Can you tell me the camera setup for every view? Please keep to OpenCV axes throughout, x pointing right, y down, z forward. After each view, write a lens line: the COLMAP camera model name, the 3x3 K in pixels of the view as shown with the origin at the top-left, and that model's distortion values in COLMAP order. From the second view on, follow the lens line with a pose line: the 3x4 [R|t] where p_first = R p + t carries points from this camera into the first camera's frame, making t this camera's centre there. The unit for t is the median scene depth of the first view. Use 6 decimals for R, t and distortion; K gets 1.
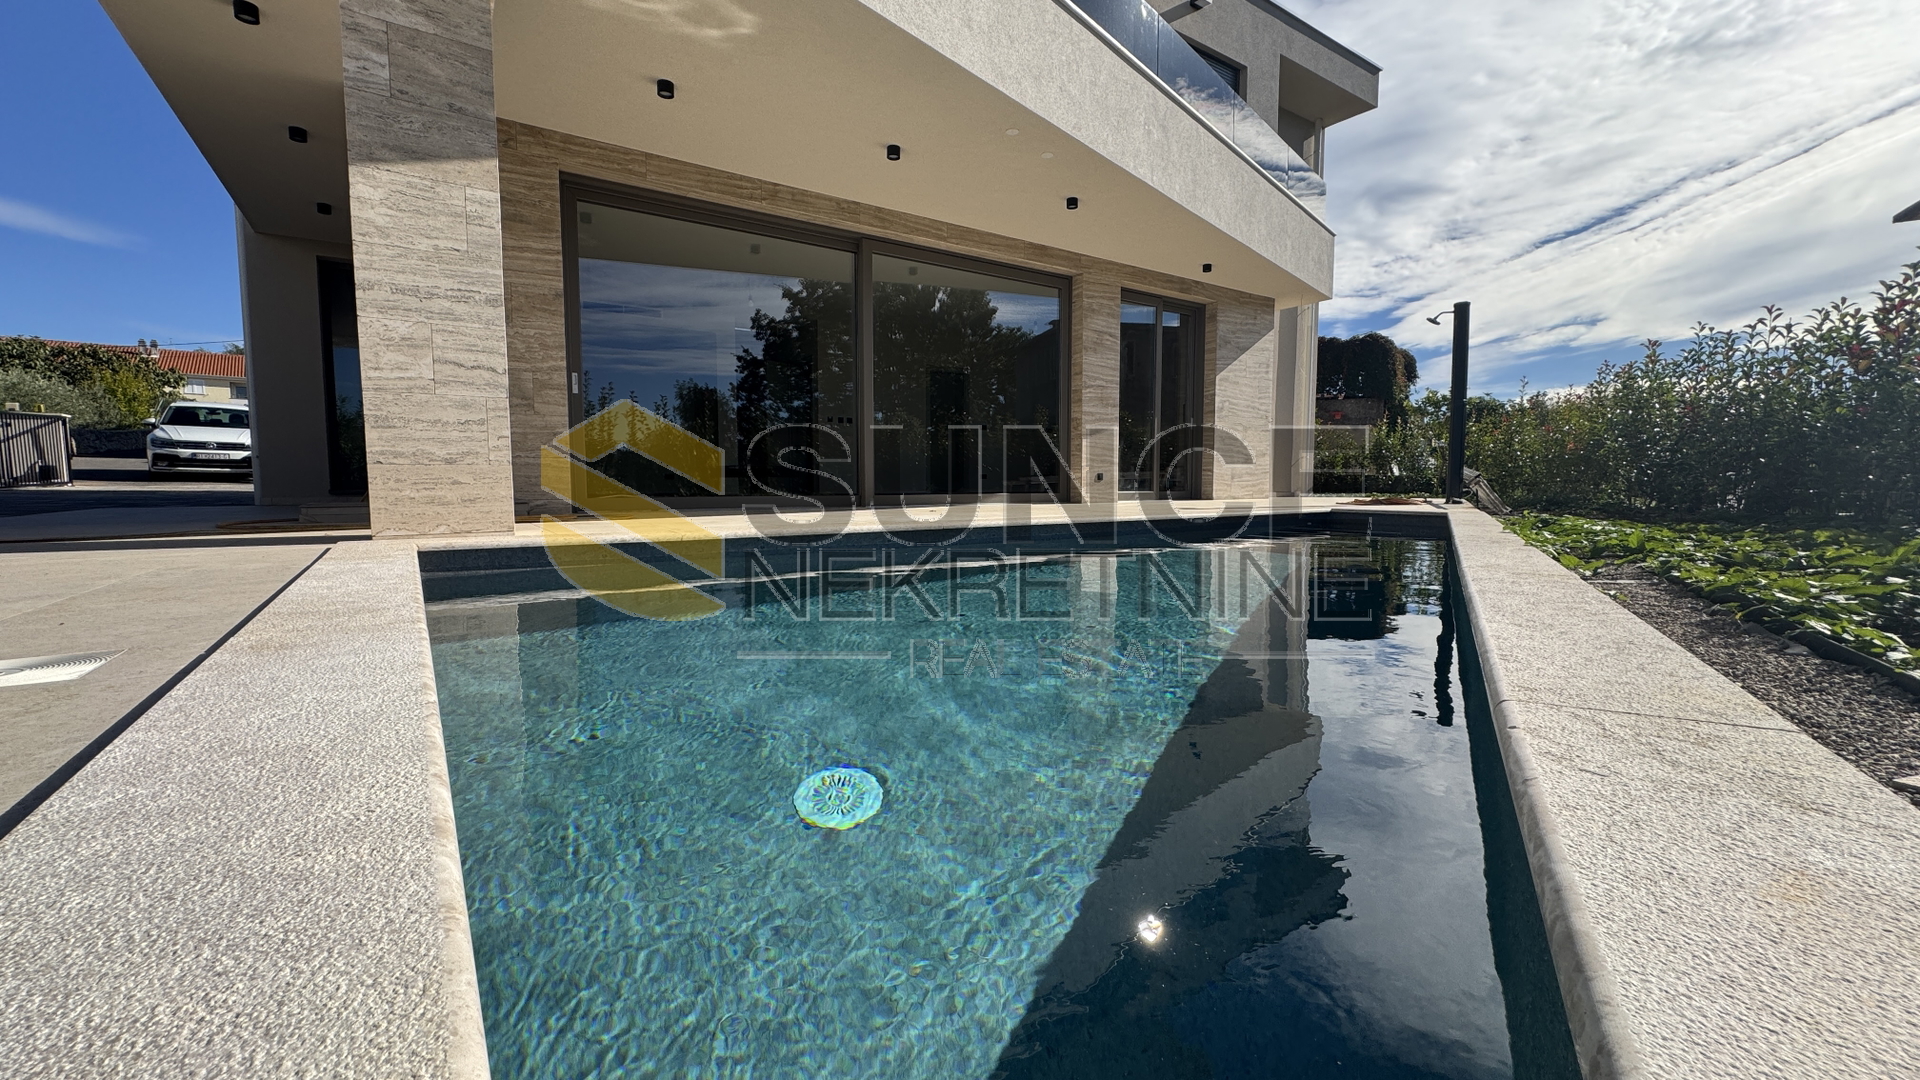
lens RADIAL K [[764.7, 0, 960.0], [0, 764.7, 540.0], [0, 0, 1]] dist [-0.001341, -0.000028]
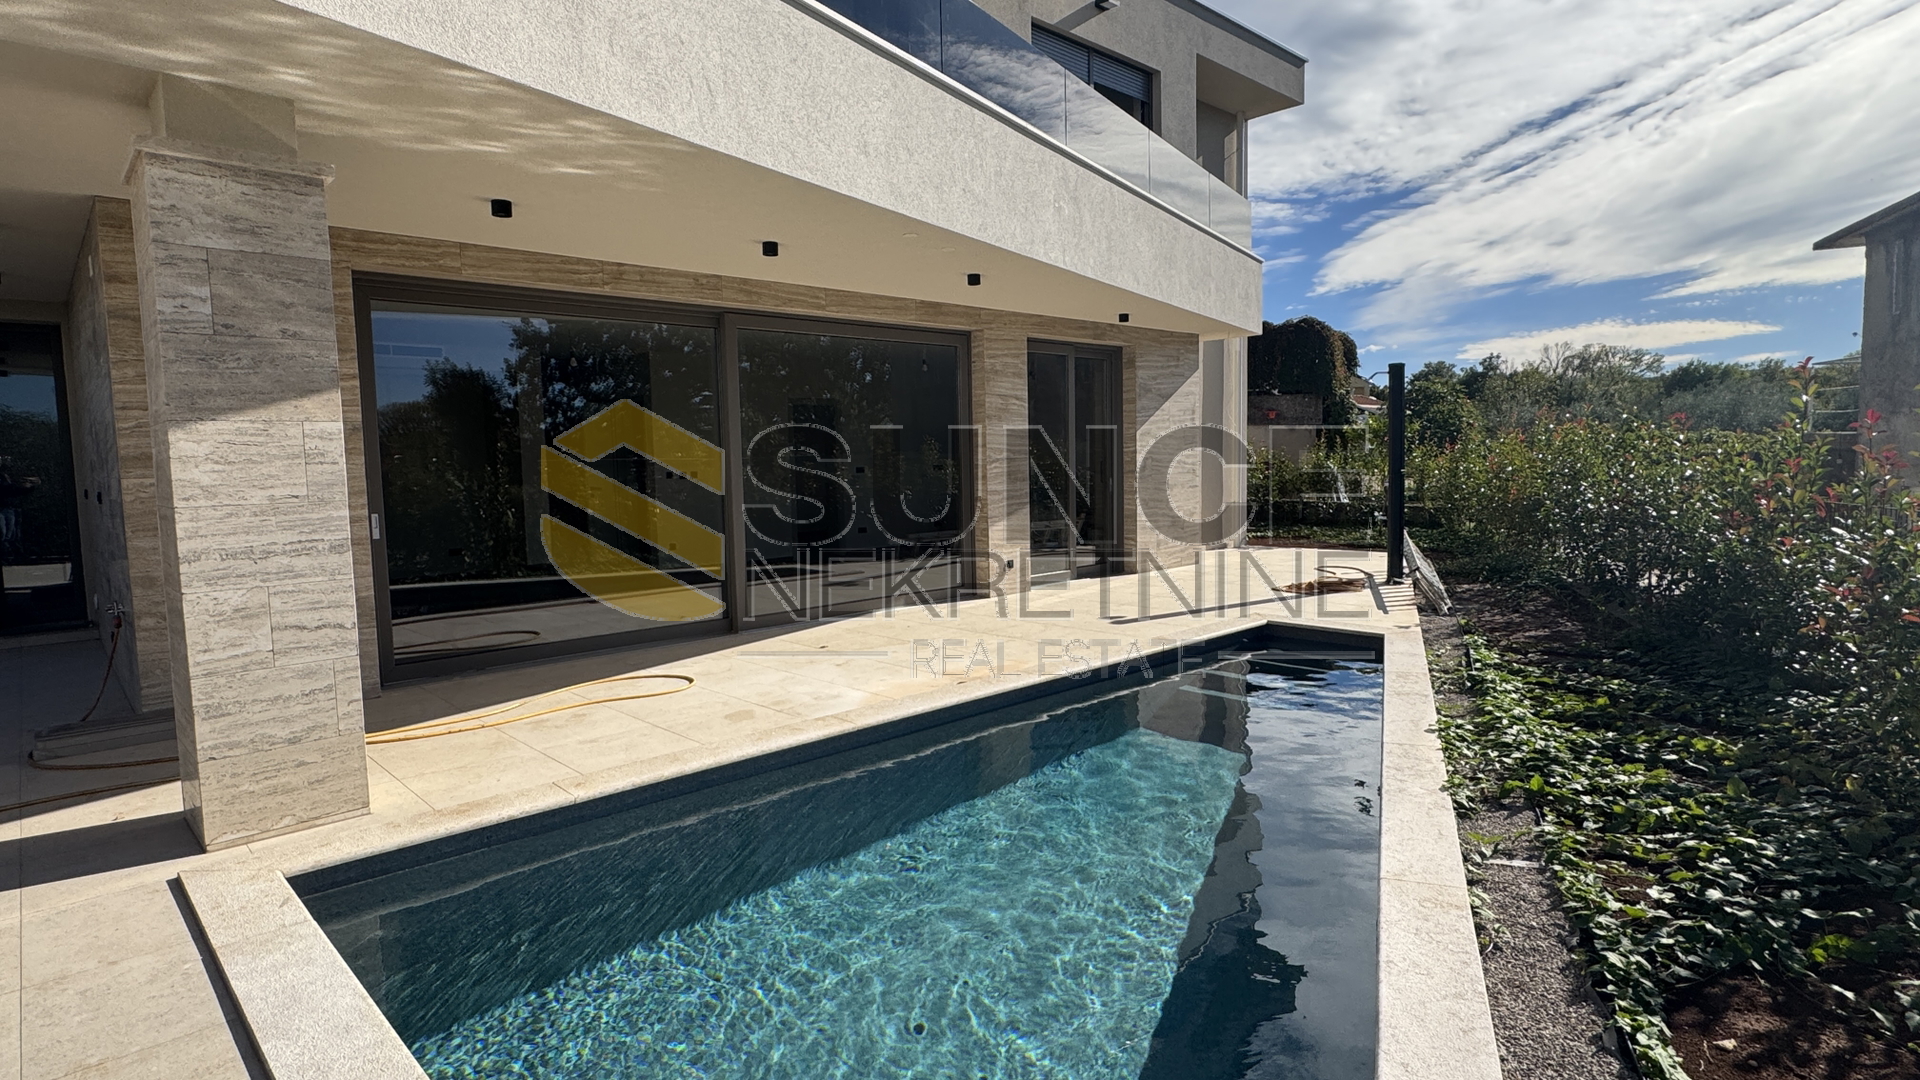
lens RADIAL K [[988.6, 0, 962.0], [0, 988.6, 533.8], [0, 0, 1]] dist [0.000613, -0.000713]
pose [[0.988248, -0.032402, 0.149383, -0.051186], [0.031883, 0.999474, 0.005872, -0.189666], [-0.149495, -0.001041, 0.988762, -0.123452]]
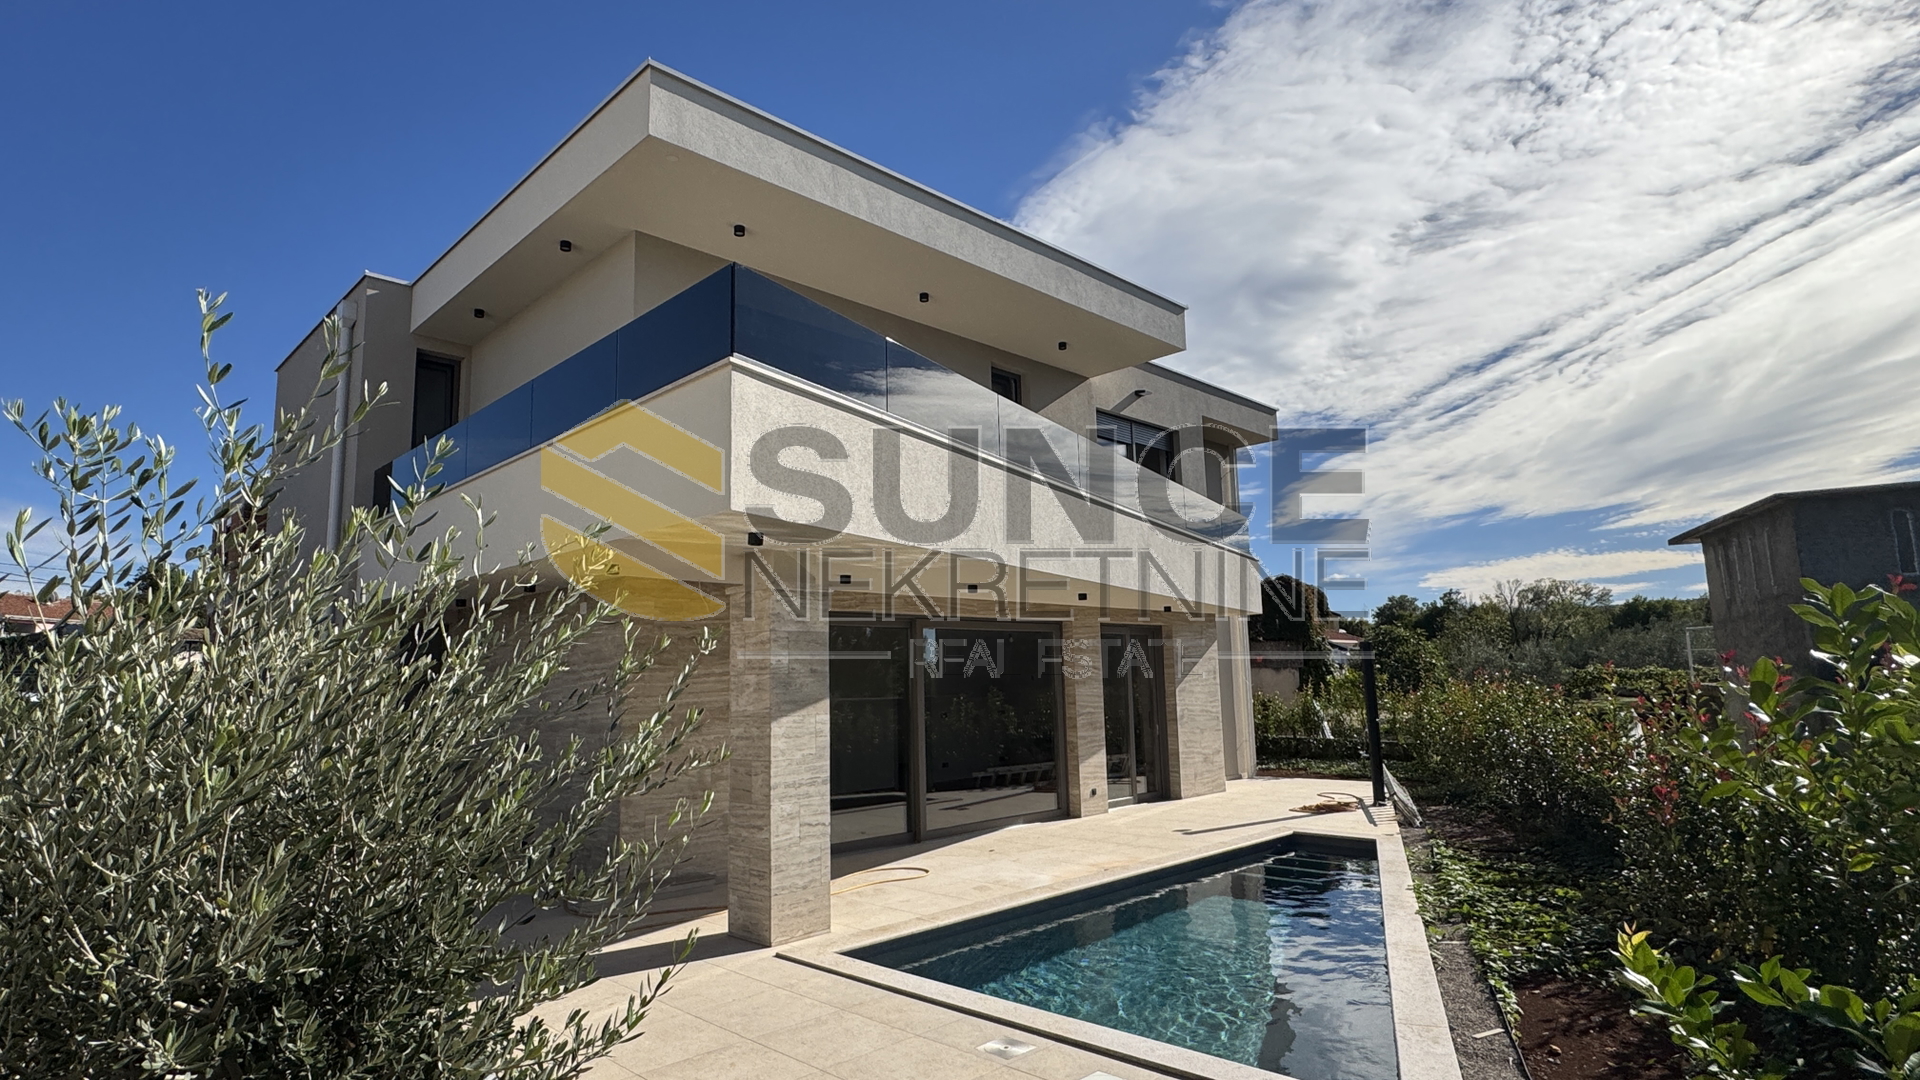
lens RADIAL K [[1009.4, 0, 959.1], [0, 1009.4, 566.4], [0, 0, 1]] dist [0.001086, 0.000144]
pose [[0.983220, -0.004910, 0.182355, -0.437965], [0.039799, 0.981331, -0.188164, -0.210112], [-0.178027, 0.192264, 0.965060, -0.731821]]
